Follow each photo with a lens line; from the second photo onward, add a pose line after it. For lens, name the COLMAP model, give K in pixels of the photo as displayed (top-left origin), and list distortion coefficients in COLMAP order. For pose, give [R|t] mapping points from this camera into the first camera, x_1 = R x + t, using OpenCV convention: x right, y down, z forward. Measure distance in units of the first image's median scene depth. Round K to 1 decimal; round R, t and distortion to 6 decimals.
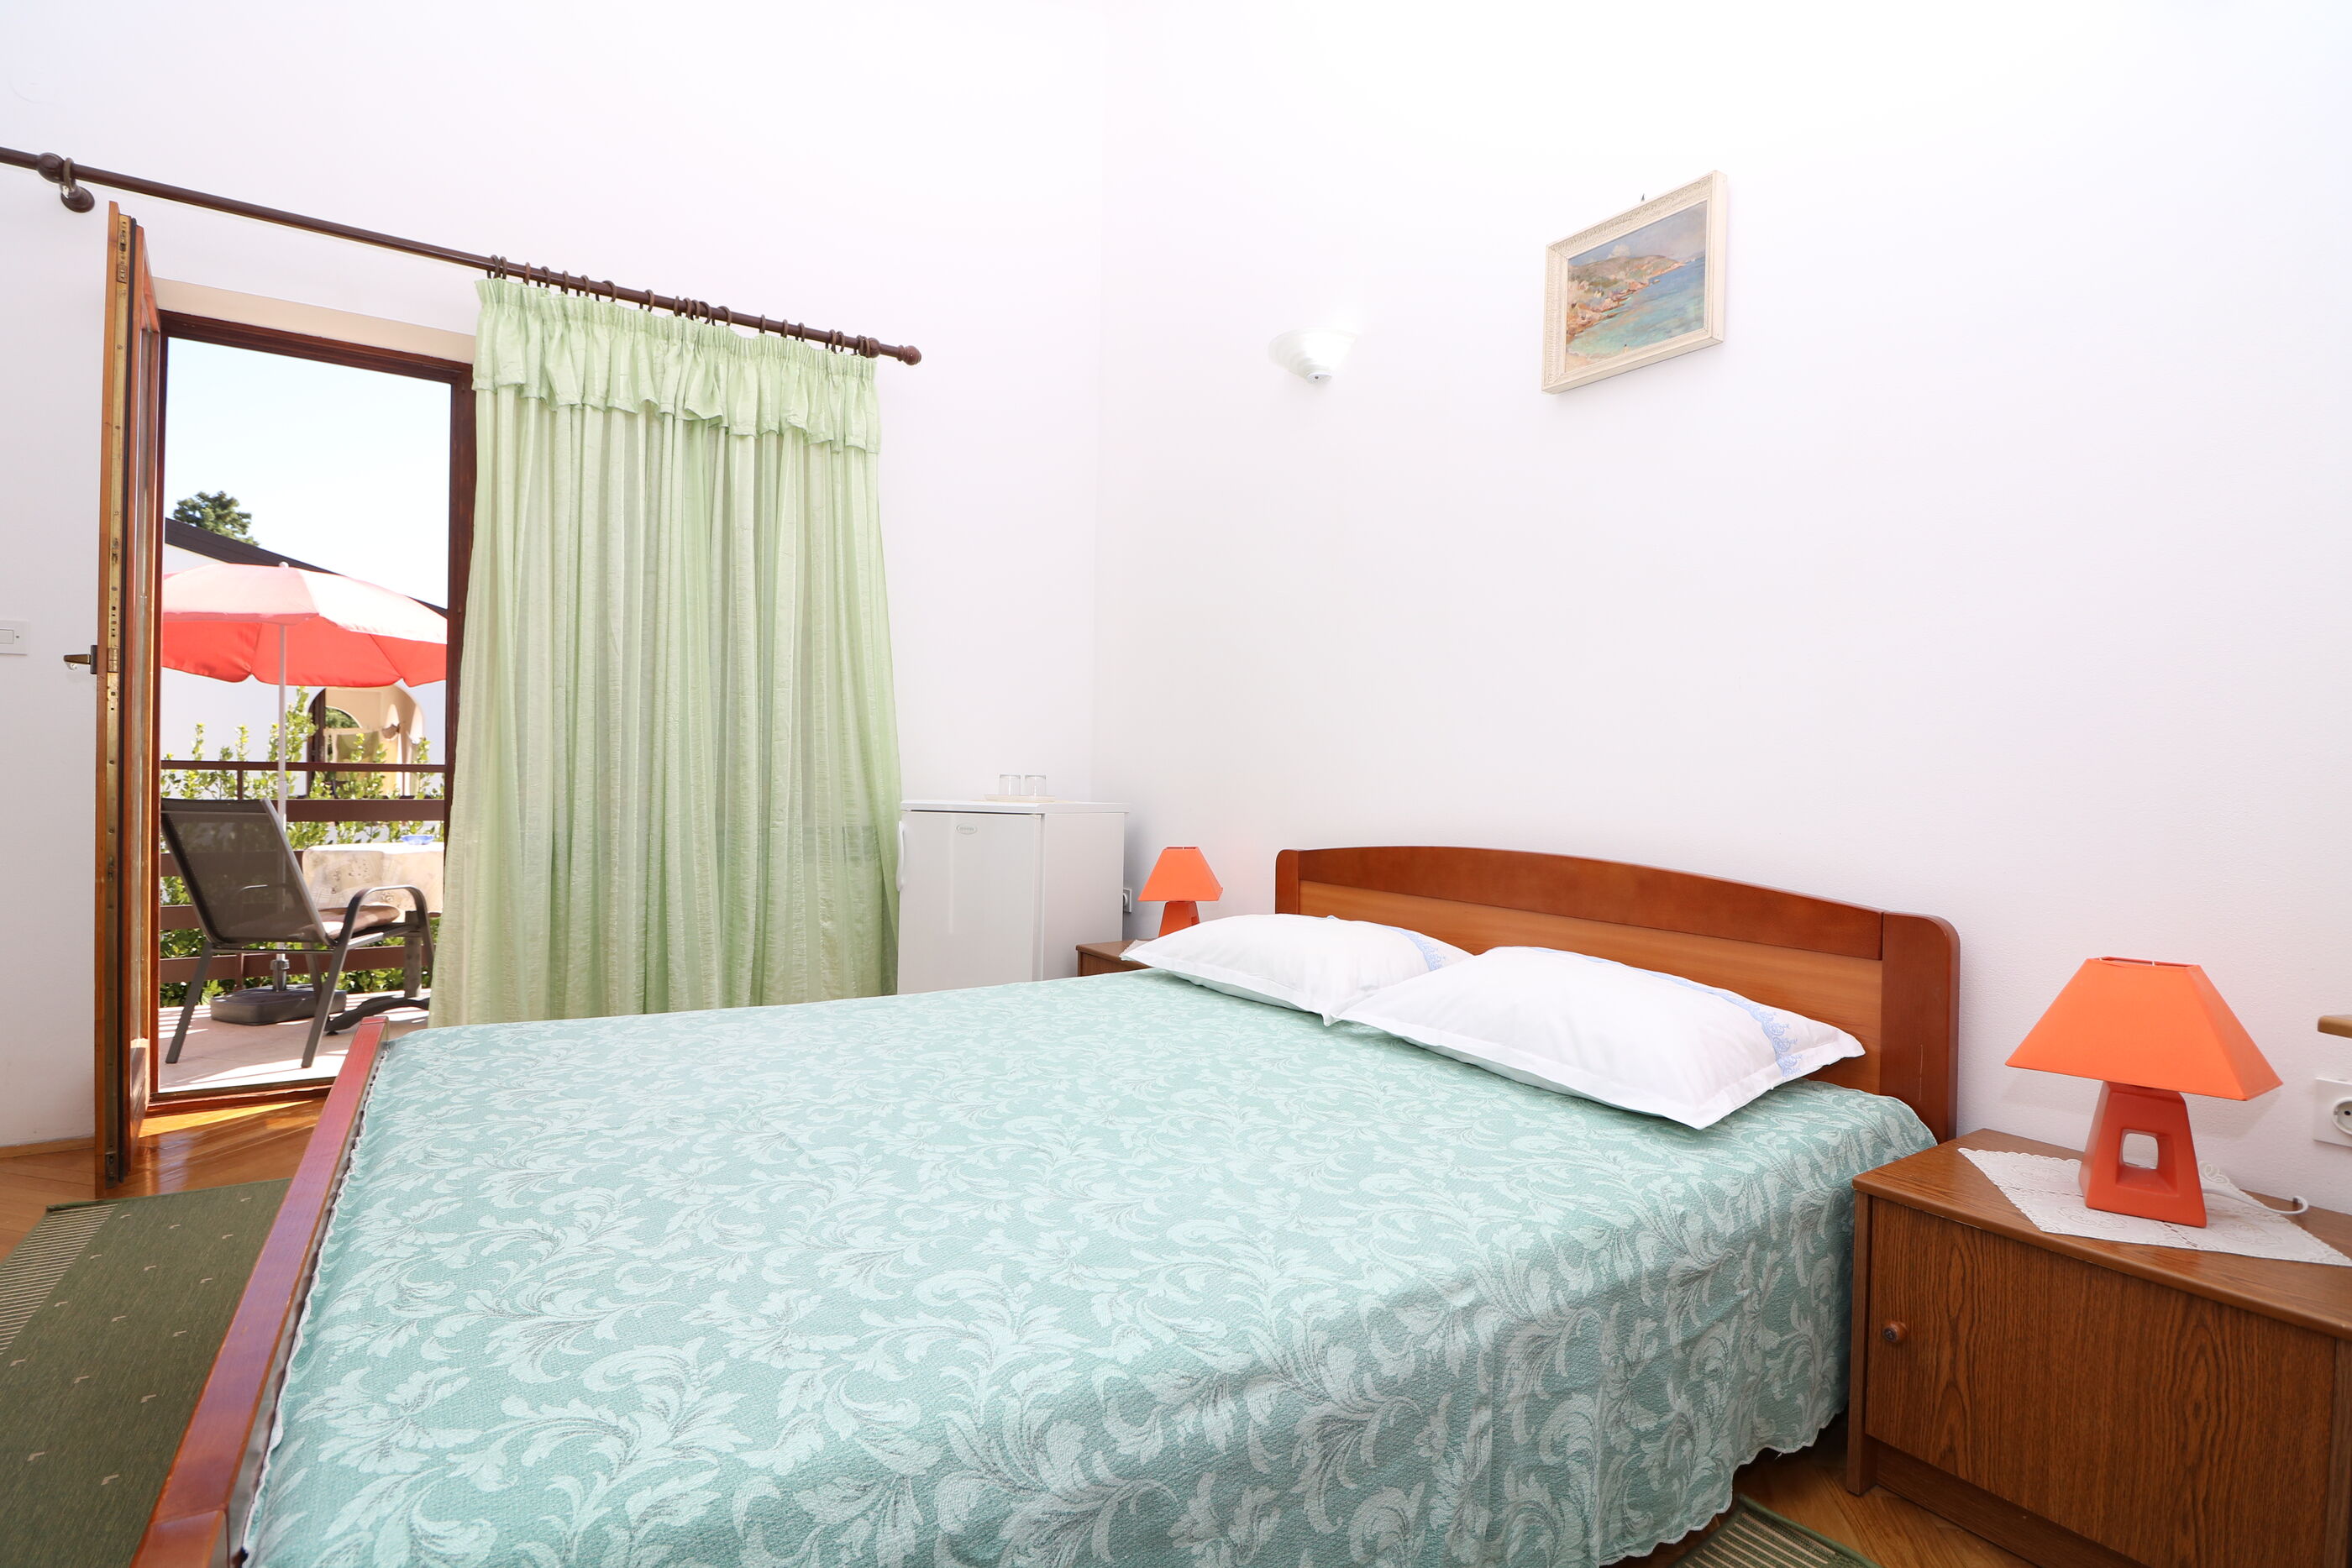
lens RADIAL K [[1089.1, 0, 1184.5], [0, 1089.1, 785.8], [0, 0, 1]] dist [-0.006556, -0.008550]
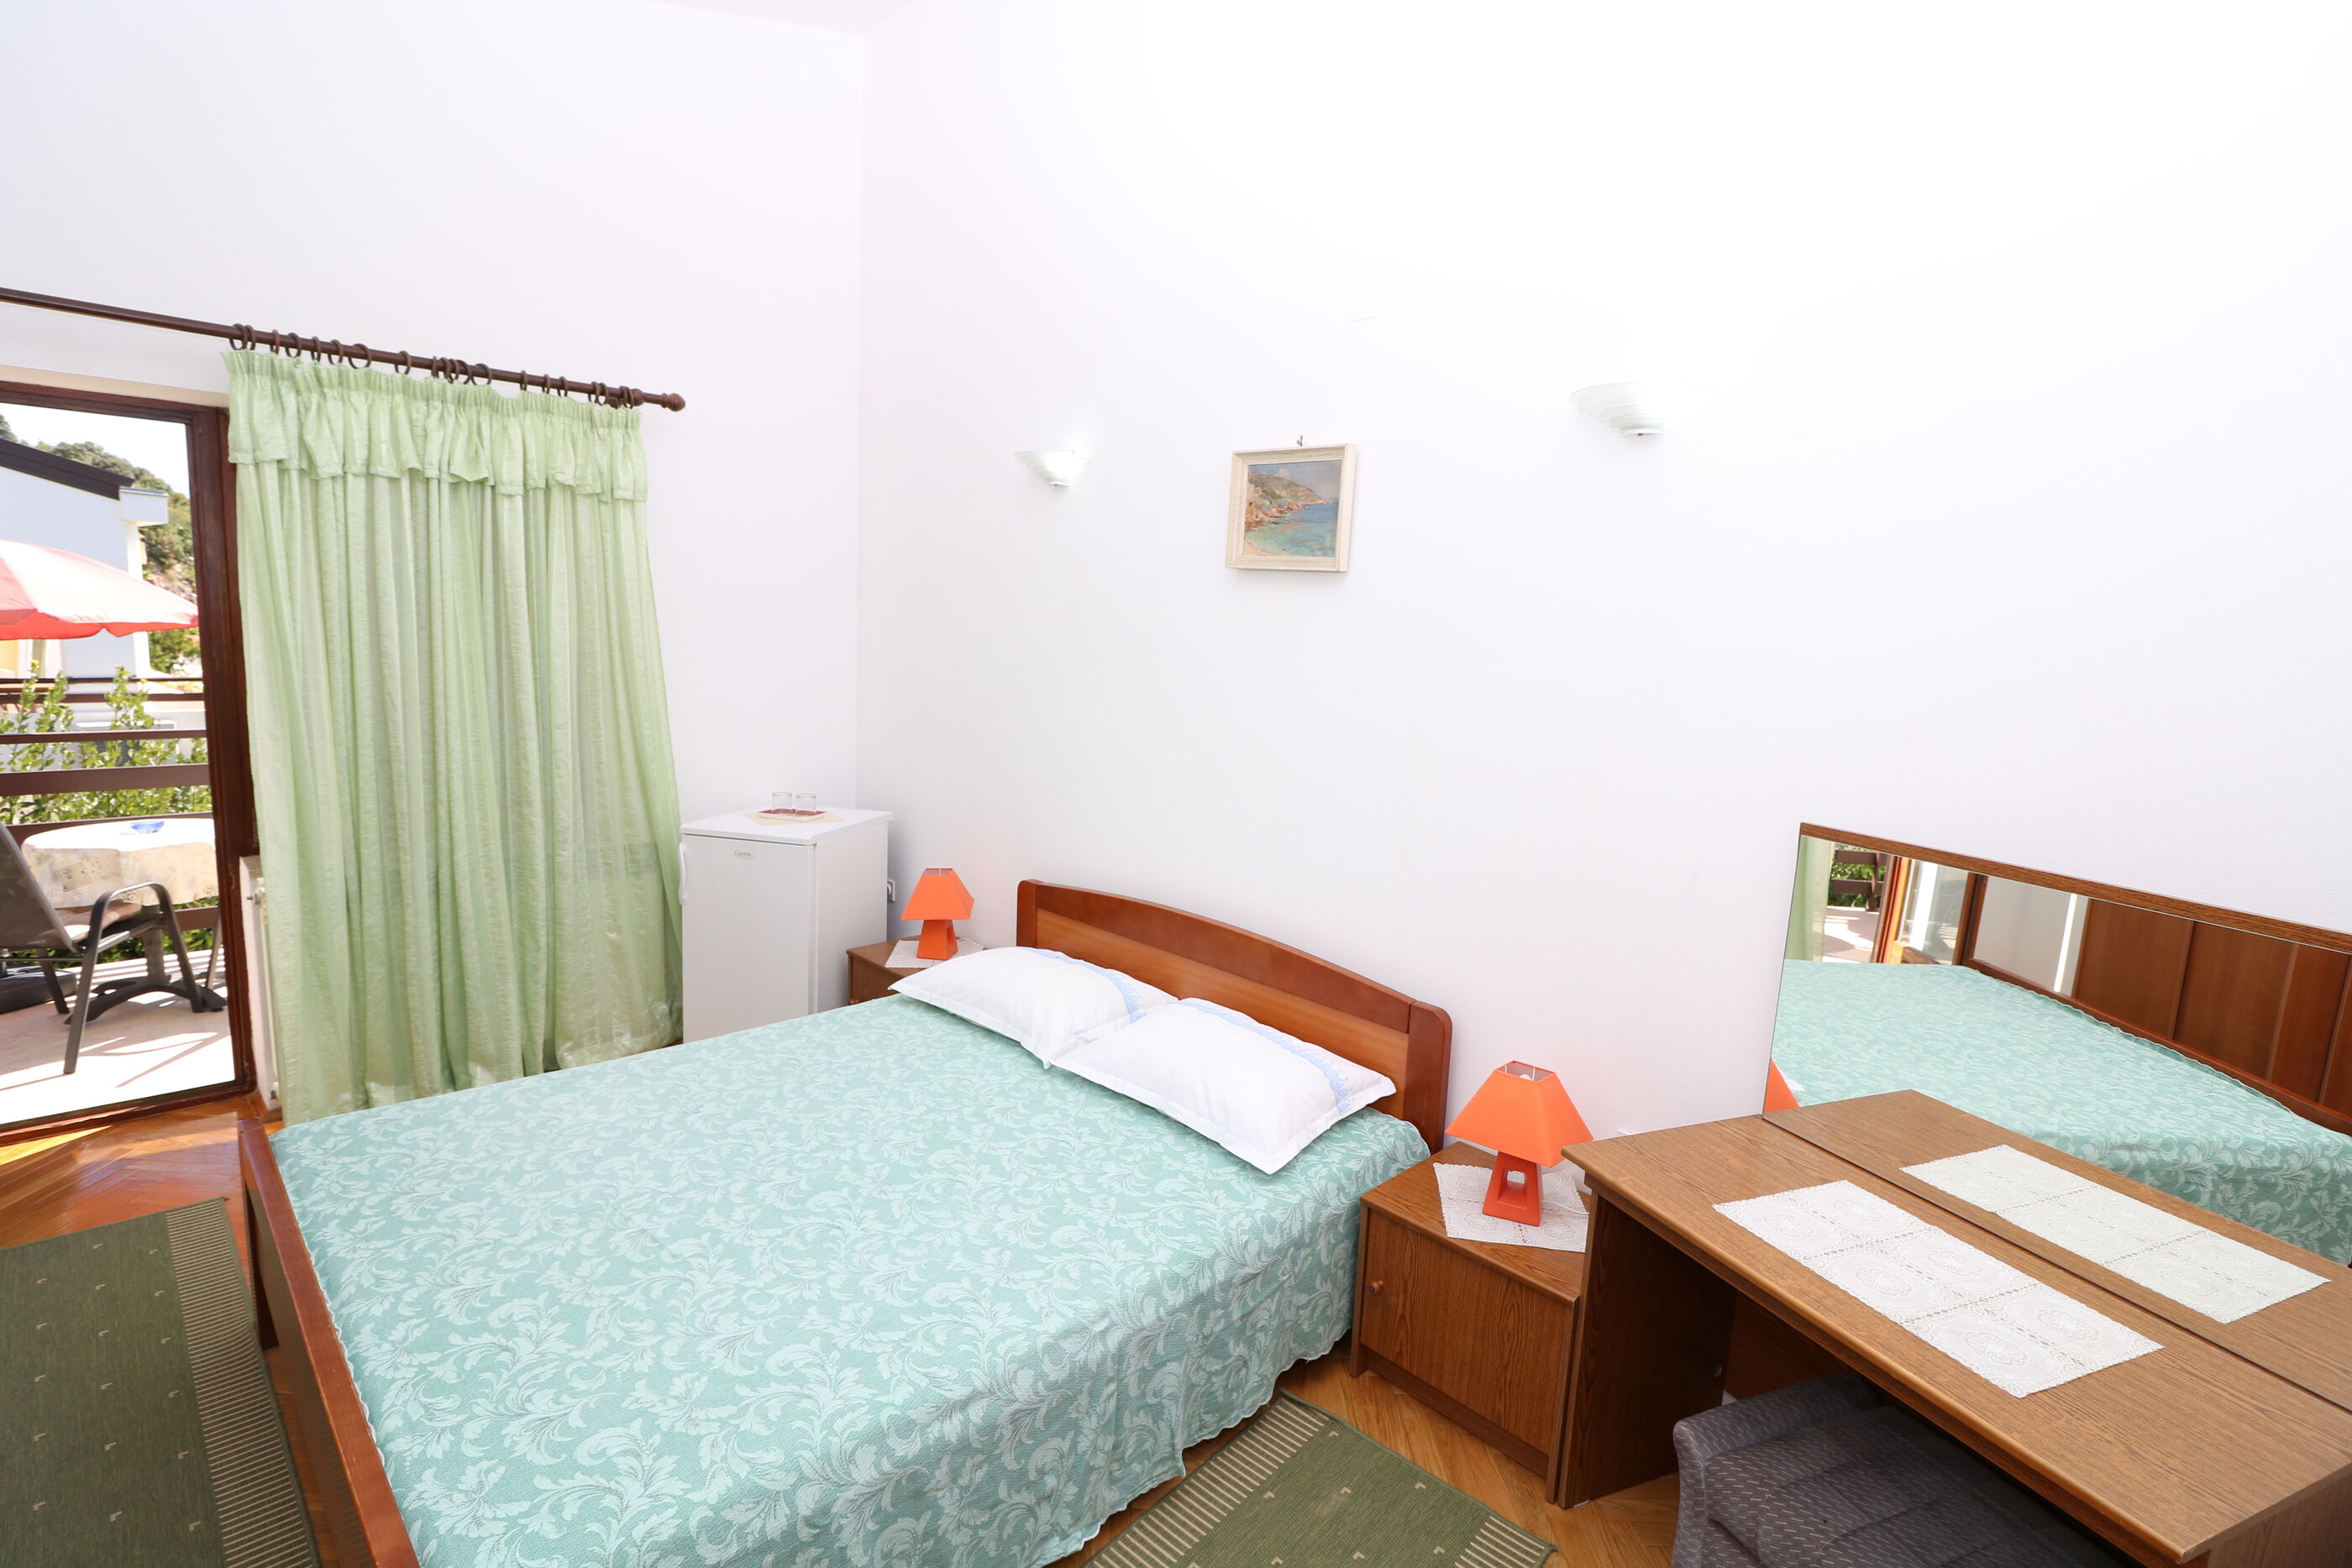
lens RADIAL K [[1089.1, 0, 1186.2], [0, 1089.1, 785.1], [0, 0, 1]] dist [-0.006556, -0.008550]
pose [[0.976730, -0.000457, 0.214472, 0.015918], [-0.029916, 0.989931, 0.138350, -0.467748], [-0.212376, -0.141547, 0.966882, -0.431412]]
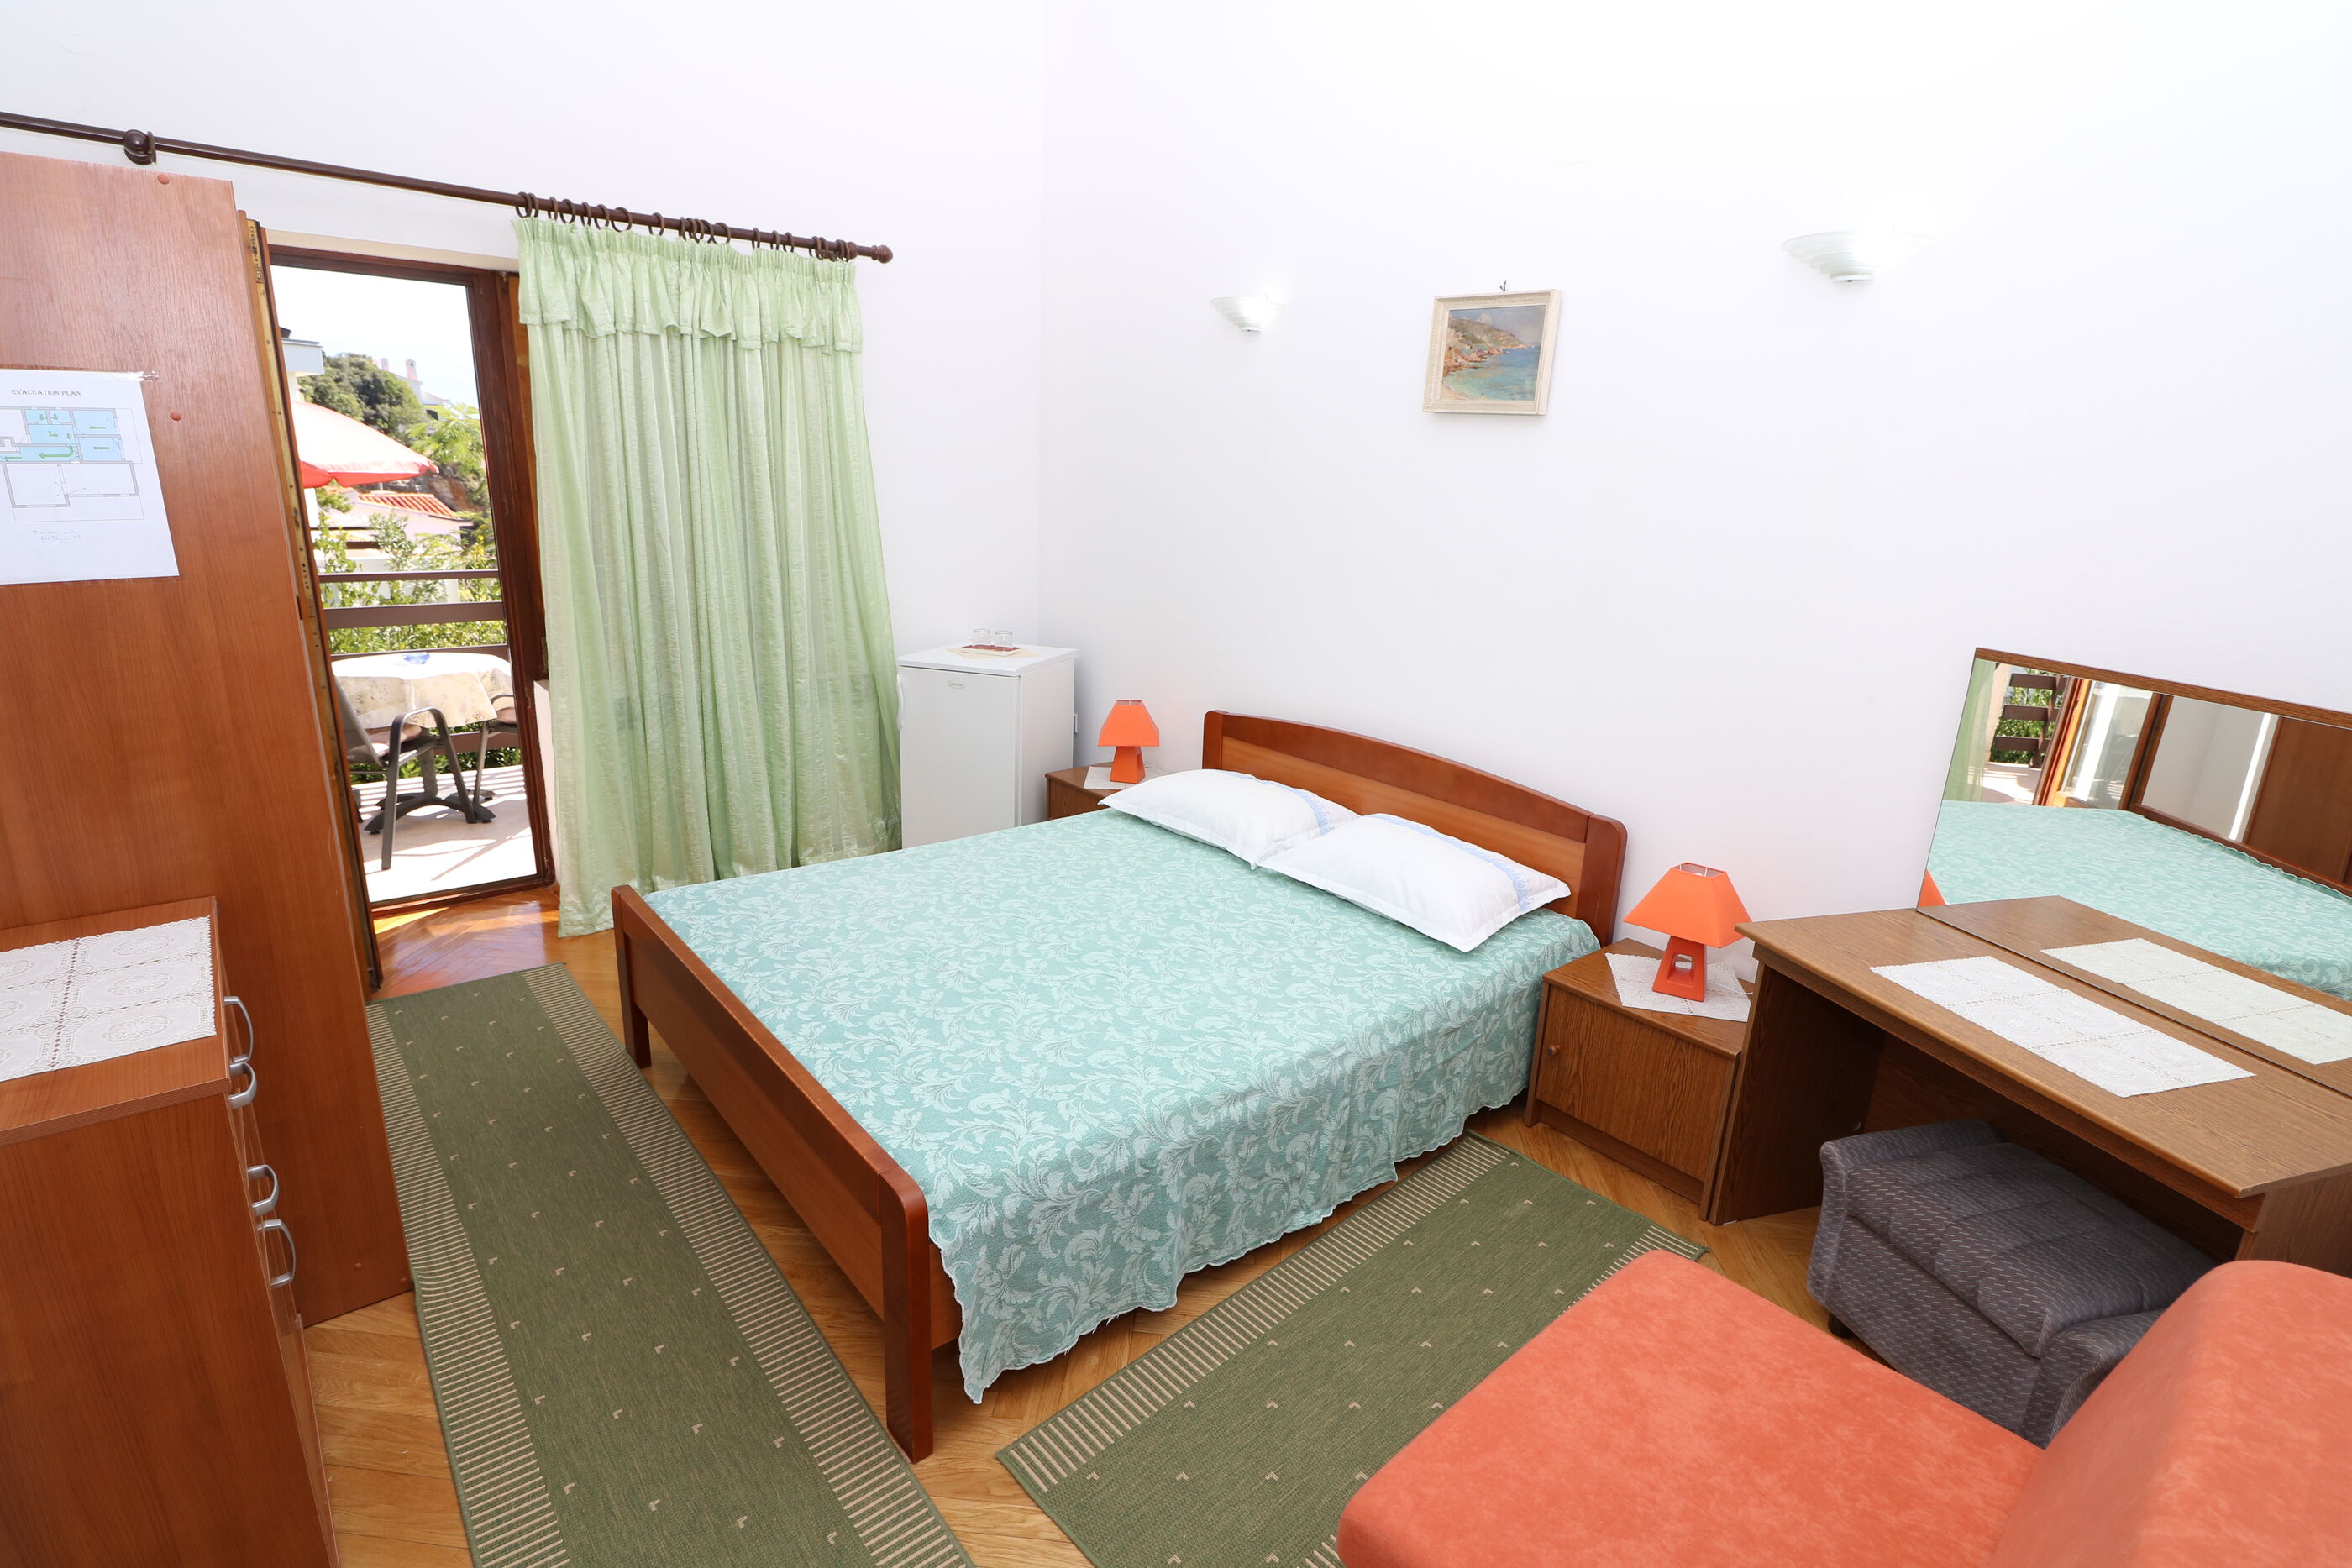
lens RADIAL K [[1129.2, 0, 1186.6], [0, 1129.2, 786.2], [0, 0, 1]] dist [-0.004659, -0.008920]
pose [[0.991995, -0.010797, 0.125812, -0.235149], [-0.023293, 0.963594, 0.266352, -0.459479], [-0.124108, -0.267150, 0.955630, -0.702144]]
